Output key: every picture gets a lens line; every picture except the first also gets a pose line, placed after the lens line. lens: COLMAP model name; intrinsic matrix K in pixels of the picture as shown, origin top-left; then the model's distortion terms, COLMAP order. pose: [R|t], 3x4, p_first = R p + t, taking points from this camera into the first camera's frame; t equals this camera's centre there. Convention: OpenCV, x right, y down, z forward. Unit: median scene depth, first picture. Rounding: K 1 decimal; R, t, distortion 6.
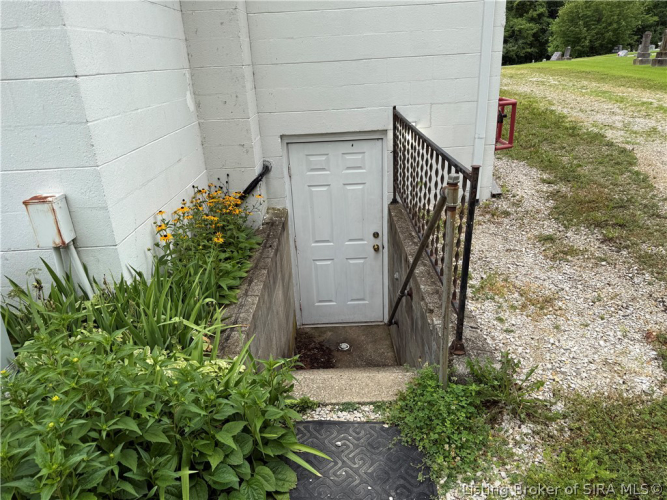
lens RADIAL K [[471.7, 0, 333.5], [0, 471.7, 250.0], [0, 0, 1]] dist [0.006946, 0.000644]
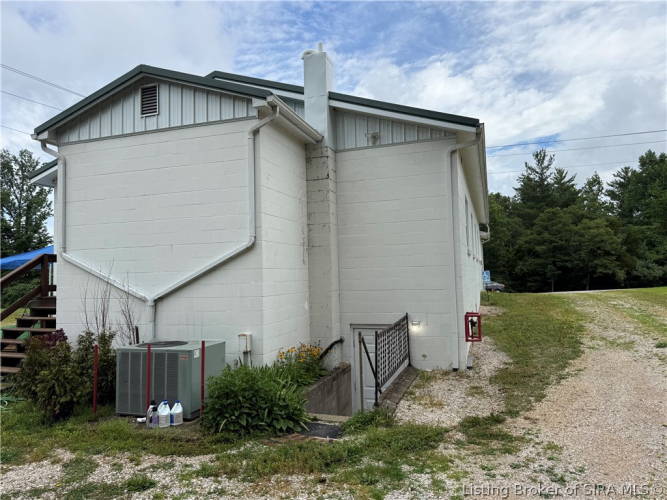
lens RADIAL K [[471.7, 0, 333.5], [0, 471.7, 250.0], [0, 0, 1]] dist [0.006946, 0.000644]
pose [[0.945110, 0.013310, -0.326482, 0.702729], [-0.146444, 0.910456, -0.386812, 0.376692], [0.292100, 0.413391, 0.862430, -1.293012]]
